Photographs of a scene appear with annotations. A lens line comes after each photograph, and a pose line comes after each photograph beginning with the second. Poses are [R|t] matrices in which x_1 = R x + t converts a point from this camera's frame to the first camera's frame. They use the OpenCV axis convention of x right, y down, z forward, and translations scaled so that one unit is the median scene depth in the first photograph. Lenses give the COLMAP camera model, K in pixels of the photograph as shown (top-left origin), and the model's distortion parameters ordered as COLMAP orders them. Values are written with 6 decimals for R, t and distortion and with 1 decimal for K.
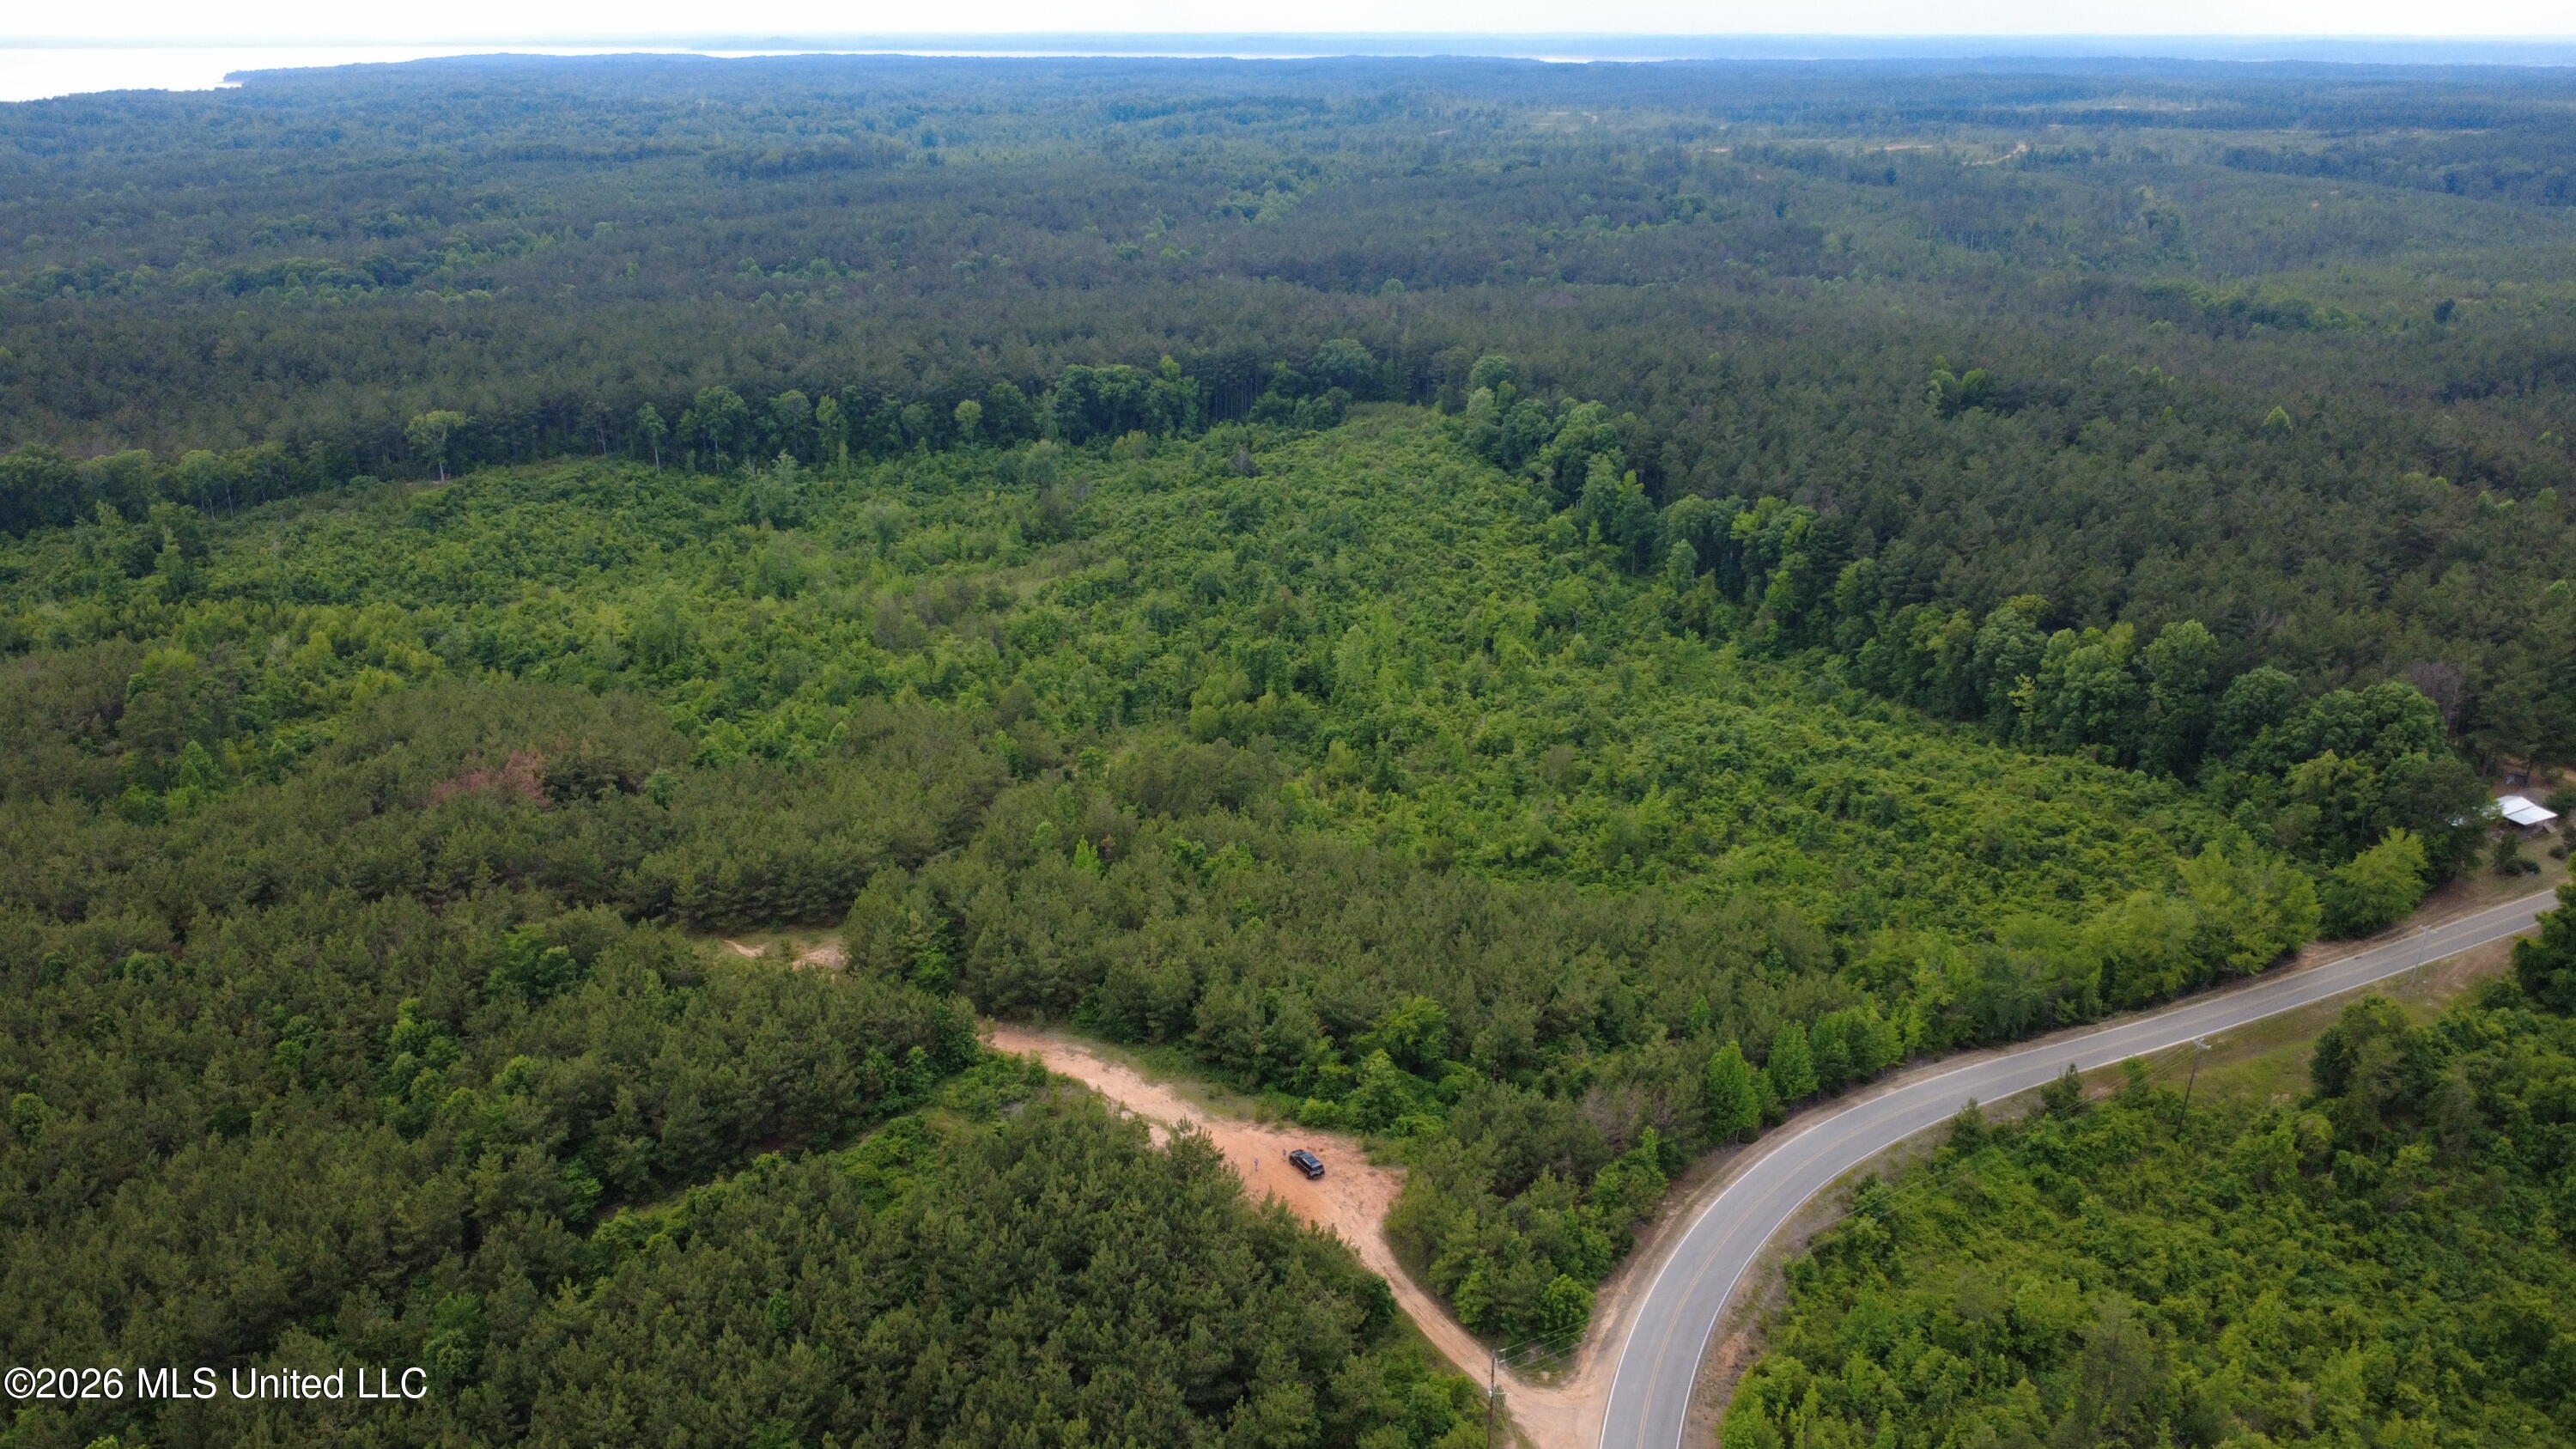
lens RADIAL K [[1871.7, 0, 1288.0], [0, 1871.7, 724.5], [0, 0, 1]] dist [-0.002762, 0.002703]
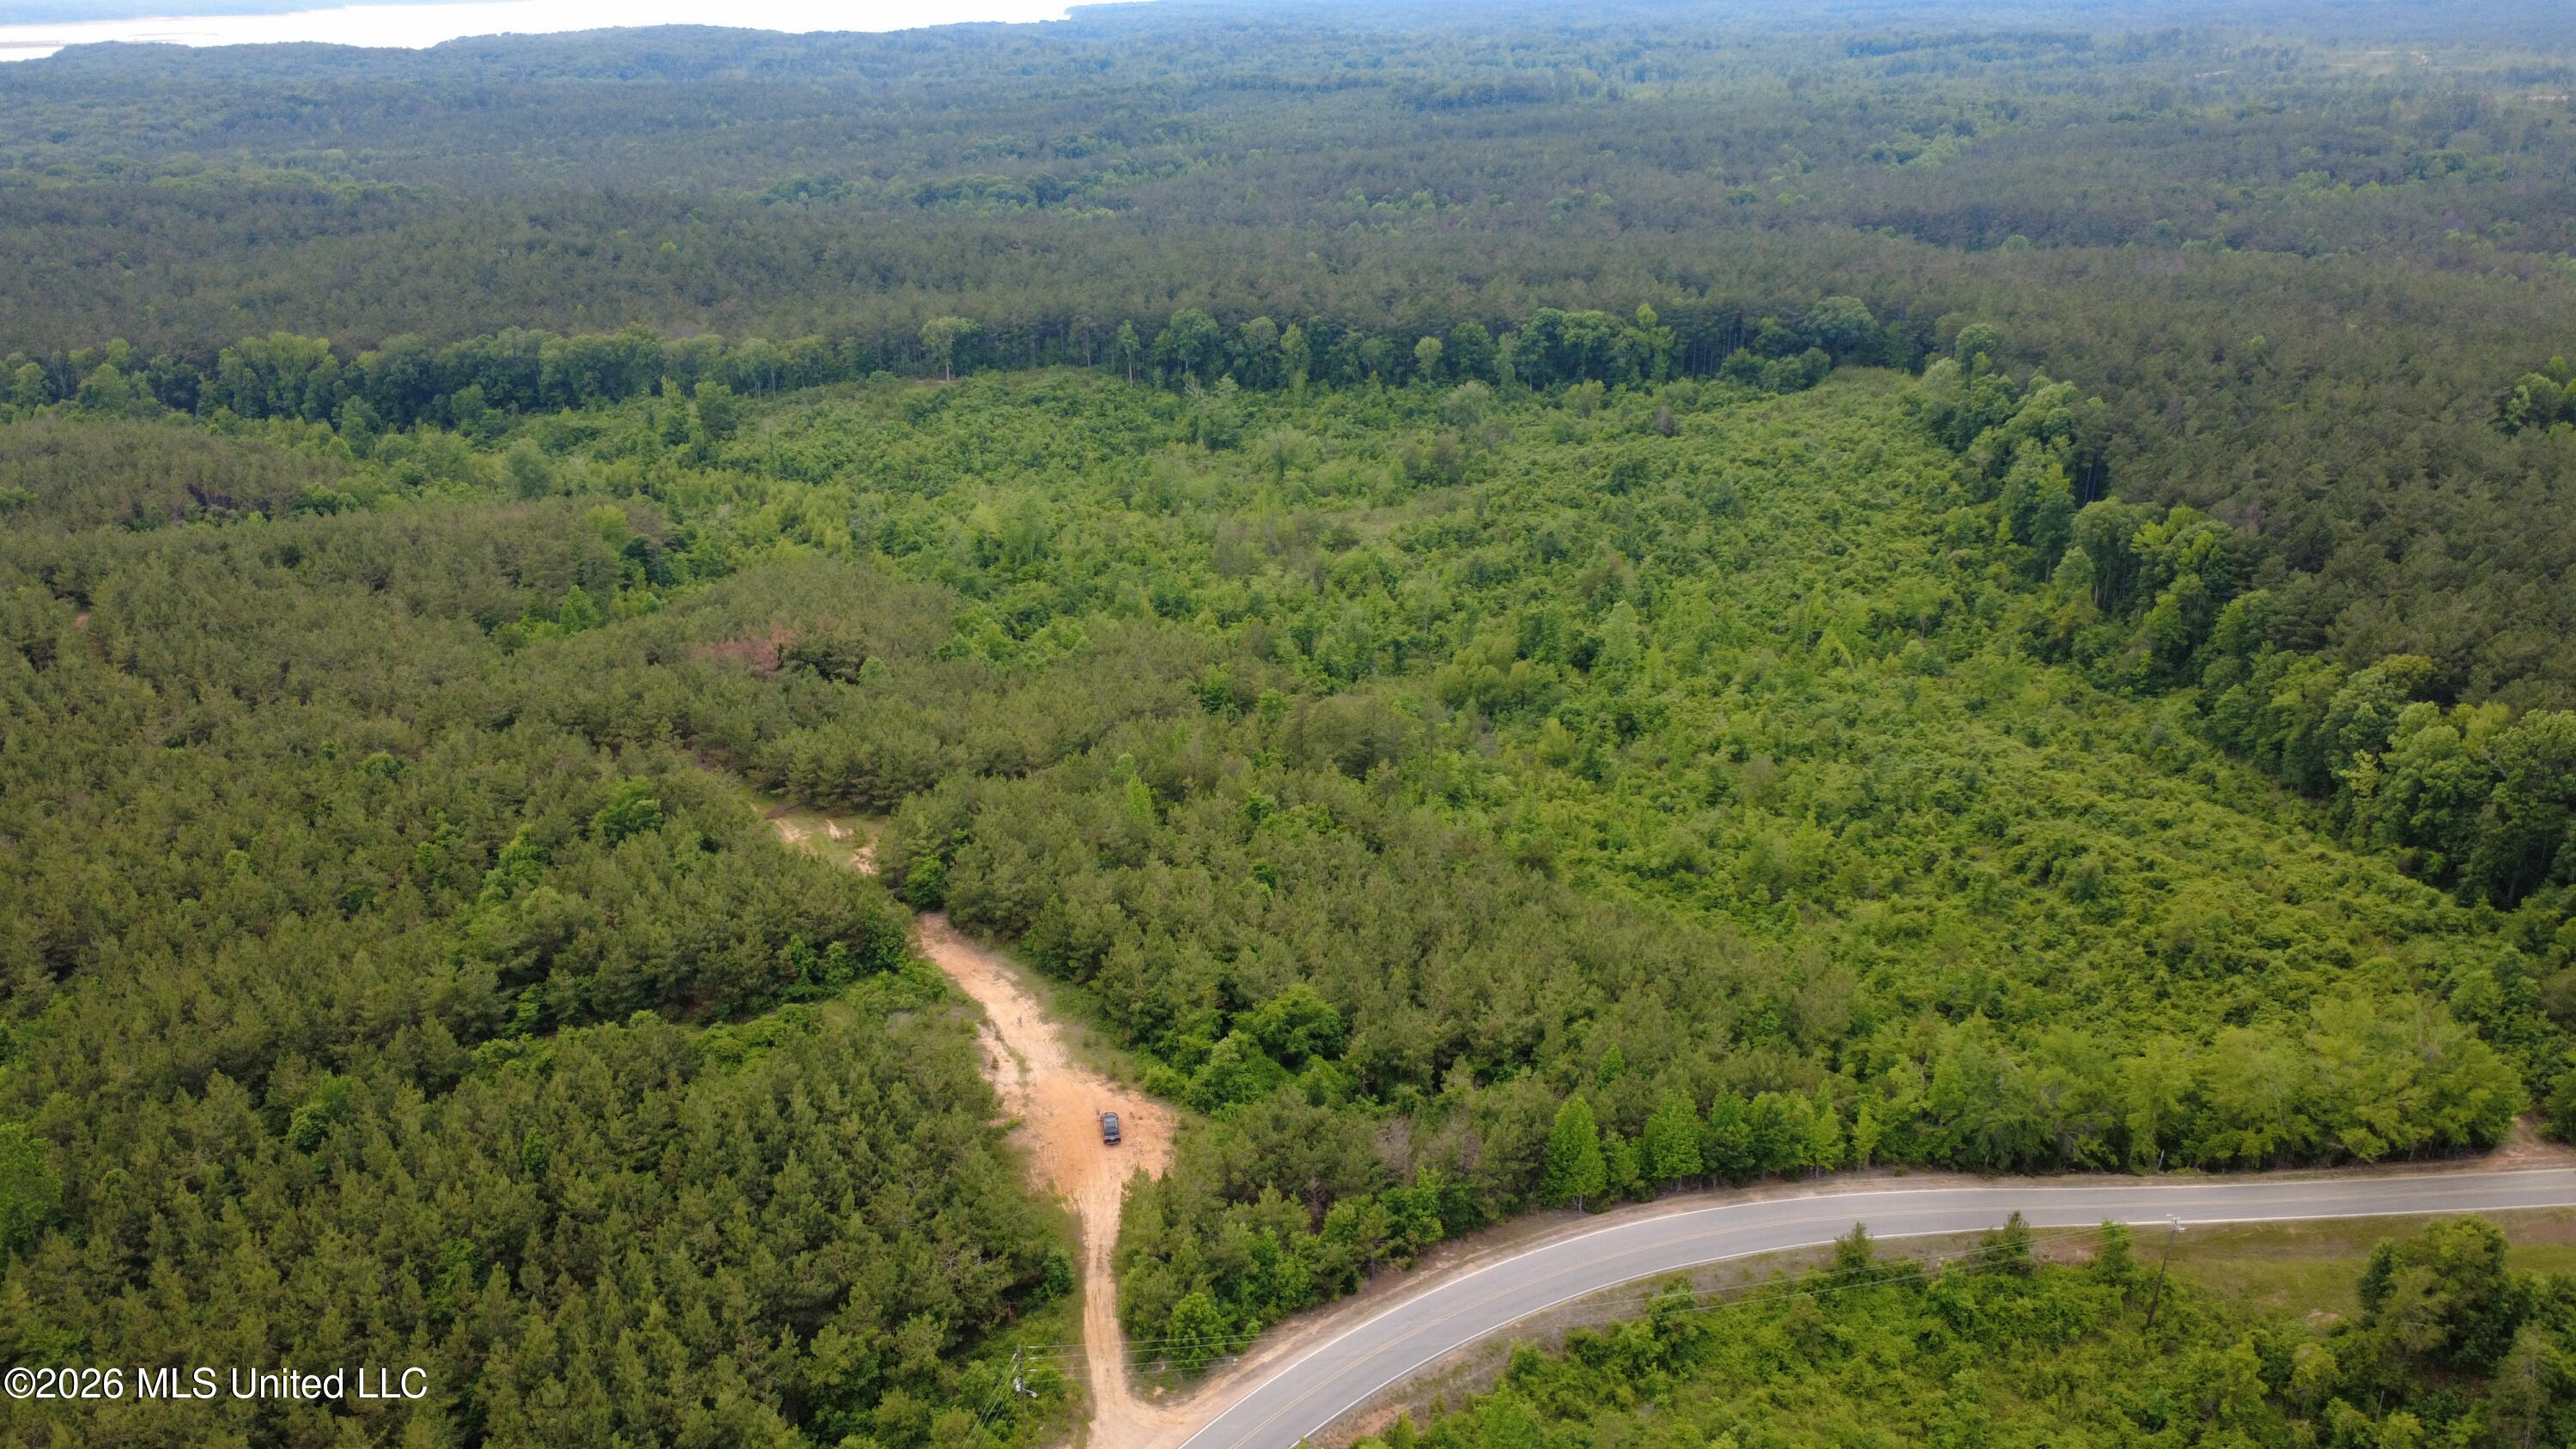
lens RADIAL K [[1871.7, 0, 1288.0], [0, 1871.7, 724.5], [0, 0, 1]] dist [-0.002762, 0.002703]
pose [[0.923415, 0.136406, -0.358745, 0.170381], [-0.125124, 0.990638, 0.054600, -0.016257], [0.362834, -0.005531, 0.931837, 0.049114]]
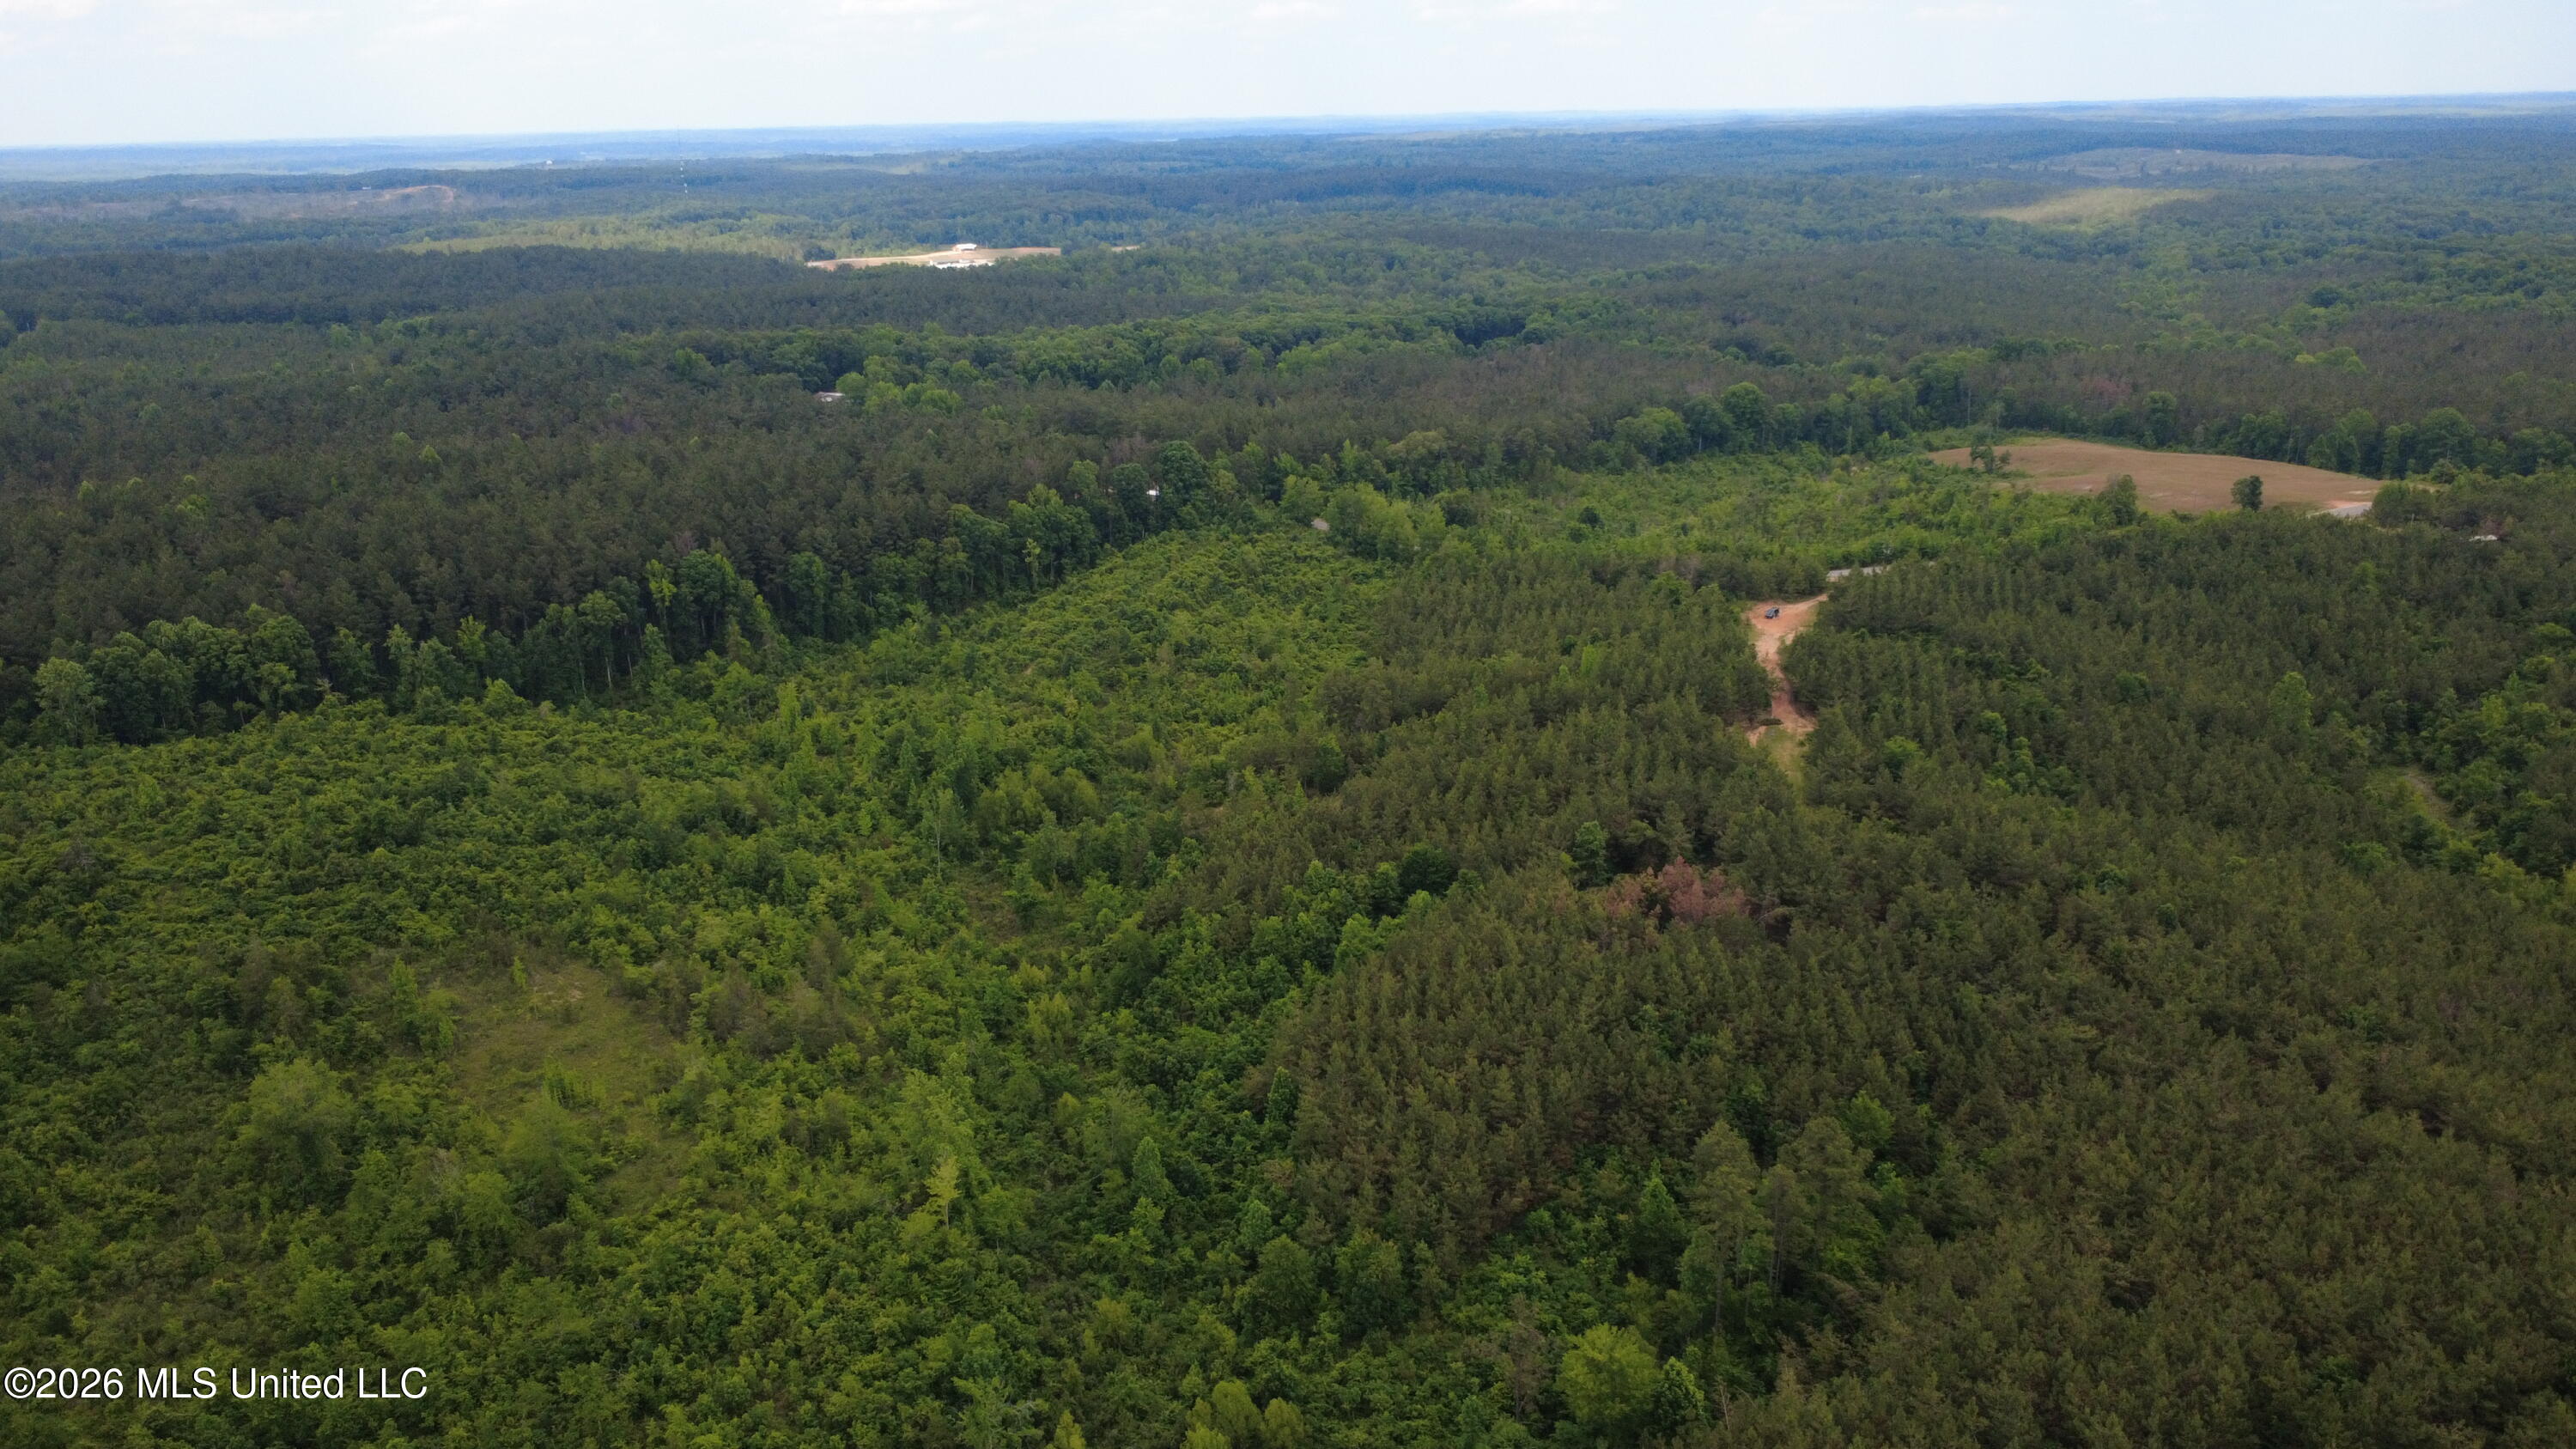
lens RADIAL K [[1871.7, 0, 1288.0], [0, 1871.7, 724.5], [0, 0, 1]] dist [-0.002762, 0.002703]
pose [[-0.366773, -0.284125, 0.885861, -0.715151], [0.346158, 0.842170, 0.413431, -0.305034], [-0.863512, 0.458283, -0.210533, 0.818064]]
